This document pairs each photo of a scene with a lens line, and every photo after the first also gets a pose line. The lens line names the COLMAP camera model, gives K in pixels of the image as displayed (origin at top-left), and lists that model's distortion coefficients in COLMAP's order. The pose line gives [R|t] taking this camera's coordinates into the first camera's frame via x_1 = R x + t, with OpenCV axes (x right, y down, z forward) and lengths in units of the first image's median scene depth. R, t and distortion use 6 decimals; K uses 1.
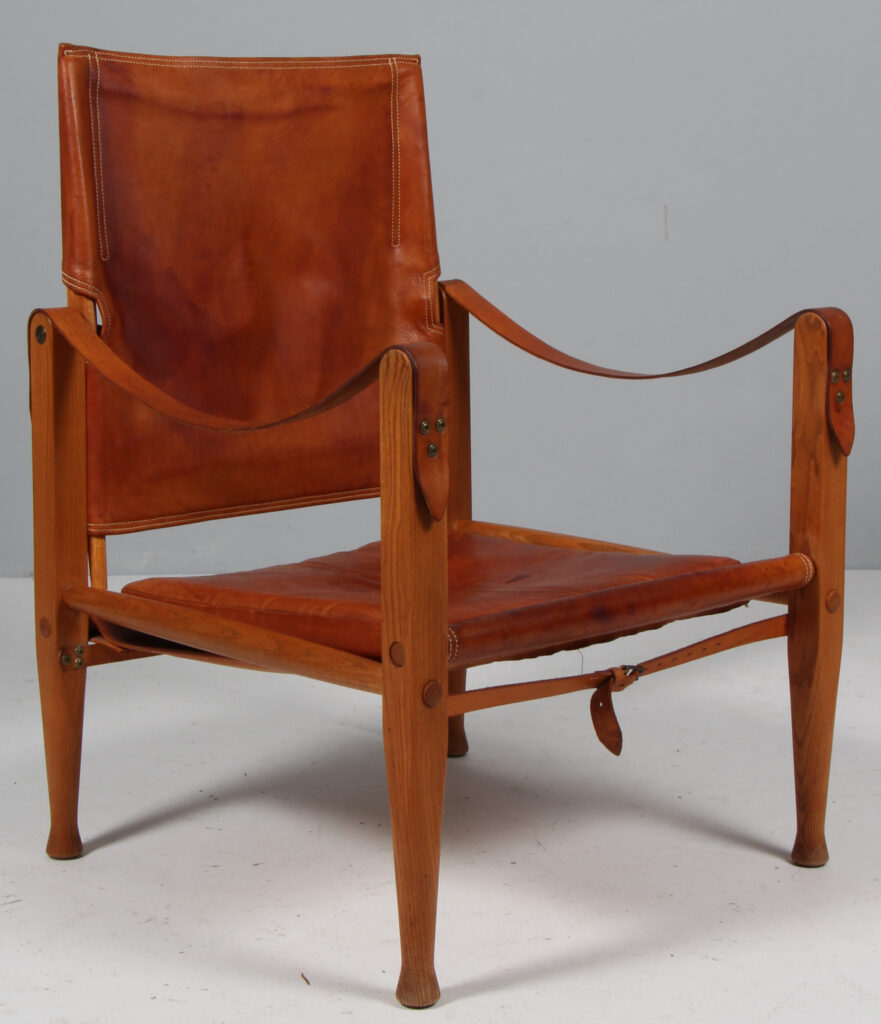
lens RADIAL K [[2197.8, 0, 407.4], [0, 2197.8, 478.2], [0, 0, 1]] dist [0.042850, 0.000000]
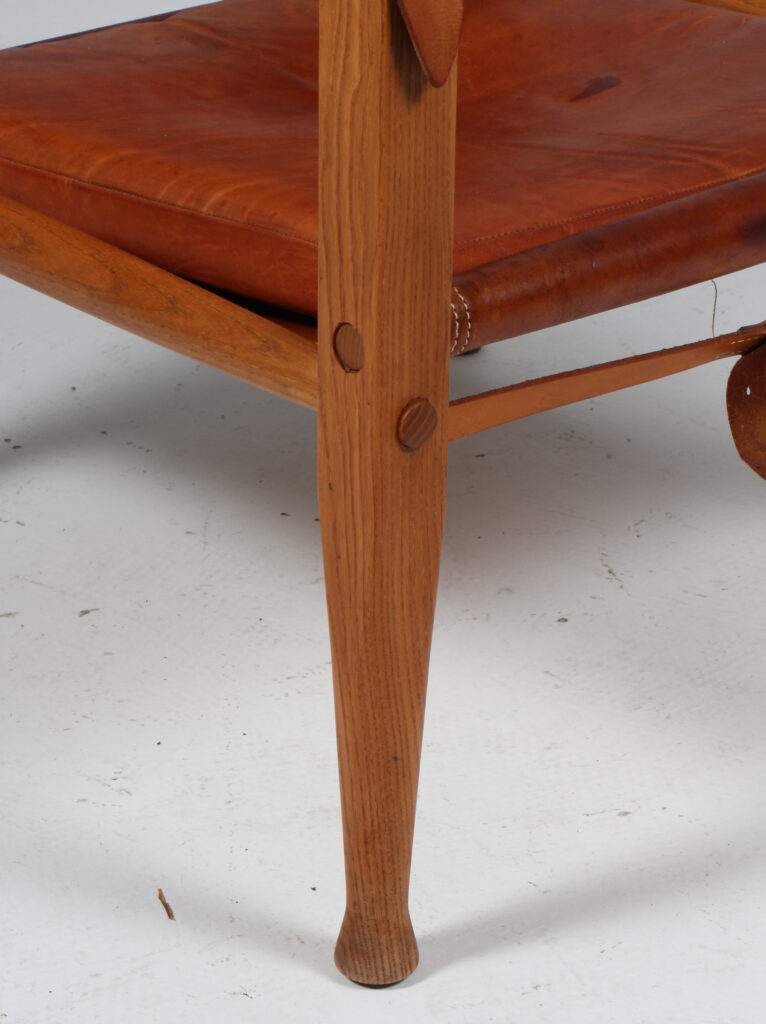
lens RADIAL K [[3441.1, 0, 379.8], [0, 3441.1, 584.4], [0, 0, 1]] dist [0.465790, 0.000000]
pose [[0.999751, 0.022320, 0.000776, 0.002569], [-0.021583, 0.956627, 0.290515, -0.079315], [0.005742, -0.290460, 0.956870, 0.198427]]
